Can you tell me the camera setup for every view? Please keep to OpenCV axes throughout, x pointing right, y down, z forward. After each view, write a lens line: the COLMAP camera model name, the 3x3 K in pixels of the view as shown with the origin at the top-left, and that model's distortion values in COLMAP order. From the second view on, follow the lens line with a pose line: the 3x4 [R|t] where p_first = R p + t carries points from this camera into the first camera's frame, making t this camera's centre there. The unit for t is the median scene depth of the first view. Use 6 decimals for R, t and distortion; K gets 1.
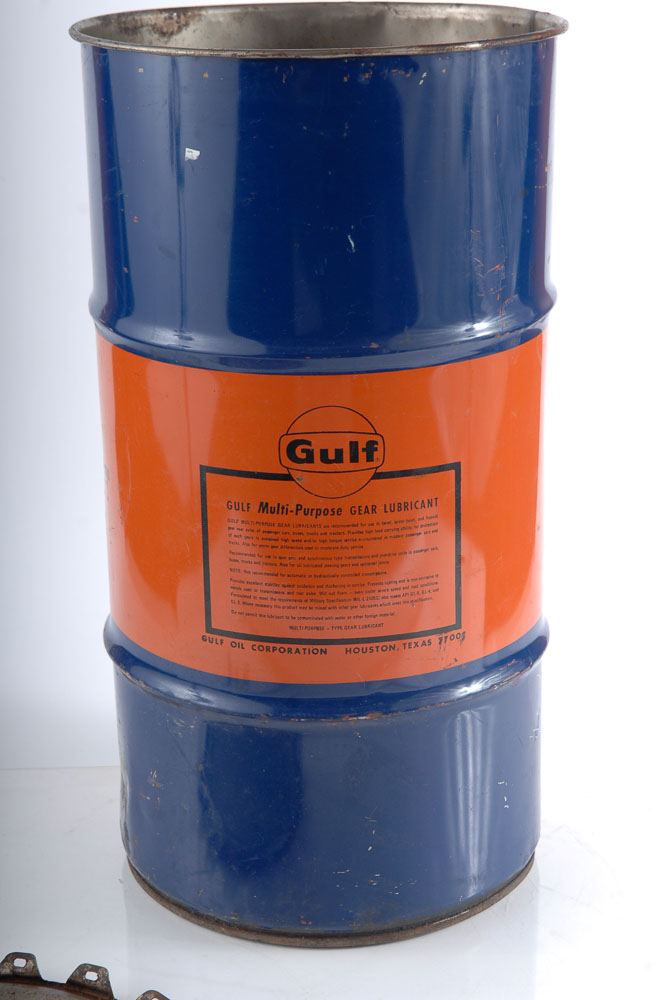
lens RADIAL K [[2066.8, 0, 329.2], [0, 2066.8, 502.8], [0, 0, 1]] dist [0.236452, 0.000000]
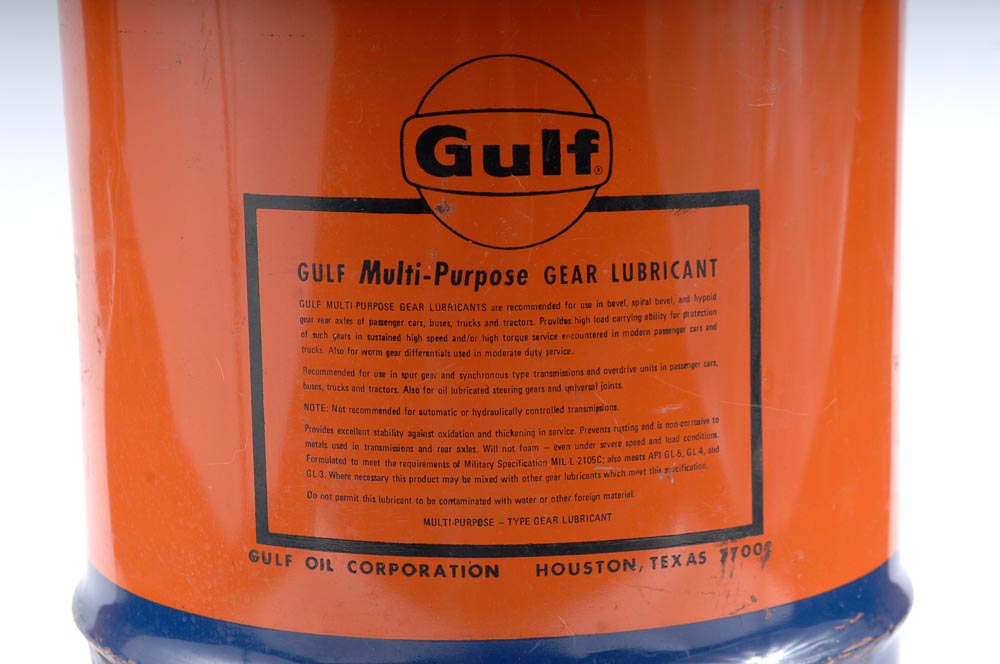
lens RADIAL K [[2354.7, 0, 504.3], [0, 2354.7, 331.5], [0, 0, 1]] dist [0.206767, 0.000000]
pose [[0.999887, -0.006014, 0.013791, -0.007313], [0.008218, 0.986115, -0.165863, 0.110254], [-0.012602, 0.165958, 0.986052, 0.435455]]
